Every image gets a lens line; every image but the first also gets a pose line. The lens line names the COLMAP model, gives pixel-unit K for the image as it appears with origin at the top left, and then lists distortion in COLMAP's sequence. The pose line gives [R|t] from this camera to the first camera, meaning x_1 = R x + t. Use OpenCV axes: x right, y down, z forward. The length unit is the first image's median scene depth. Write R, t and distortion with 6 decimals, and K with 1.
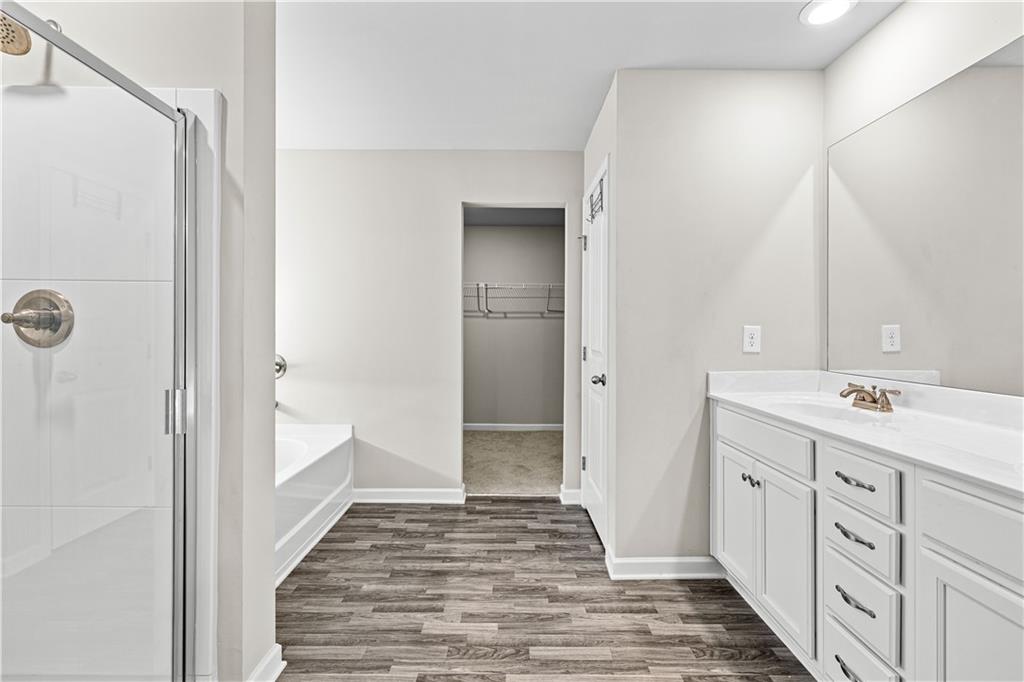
lens RADIAL K [[434.0, 0, 507.8], [0, 434.0, 336.4], [0, 0, 1]] dist [-0.000852, 0.000190]
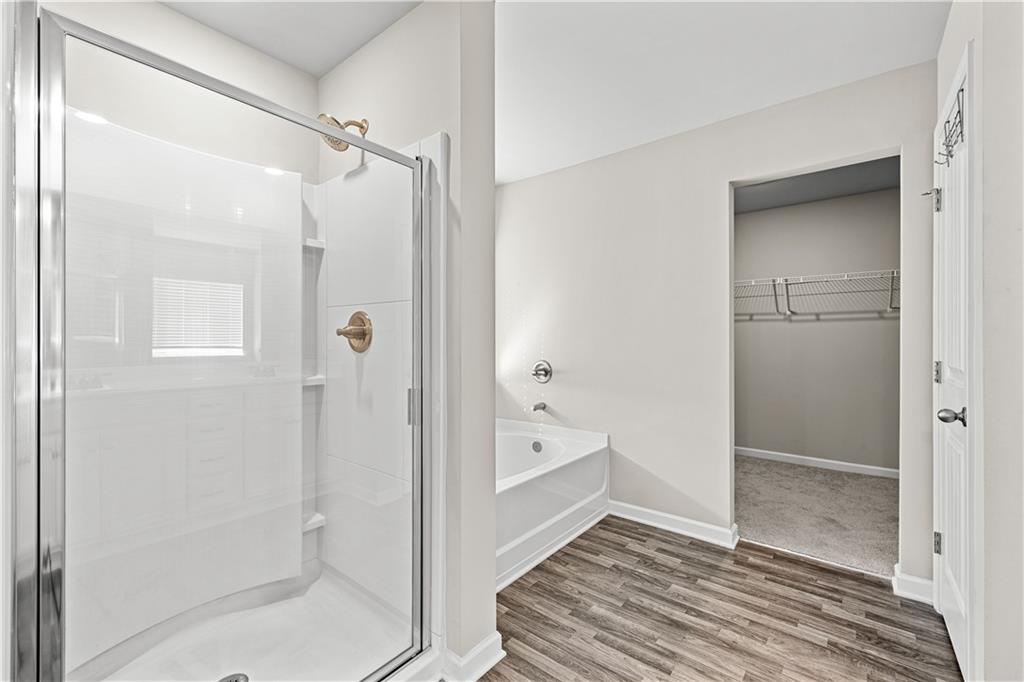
lens RADIAL K [[429.6, 0, 510.1], [0, 429.6, 342.0], [0, 0, 1]] dist [0.001483, -0.000035]
pose [[0.773685, -0.001600, -0.633568, 0.100566], [-0.000926, 0.999993, -0.003656, -0.002437], [0.633569, 0.003416, 0.773678, 0.118024]]
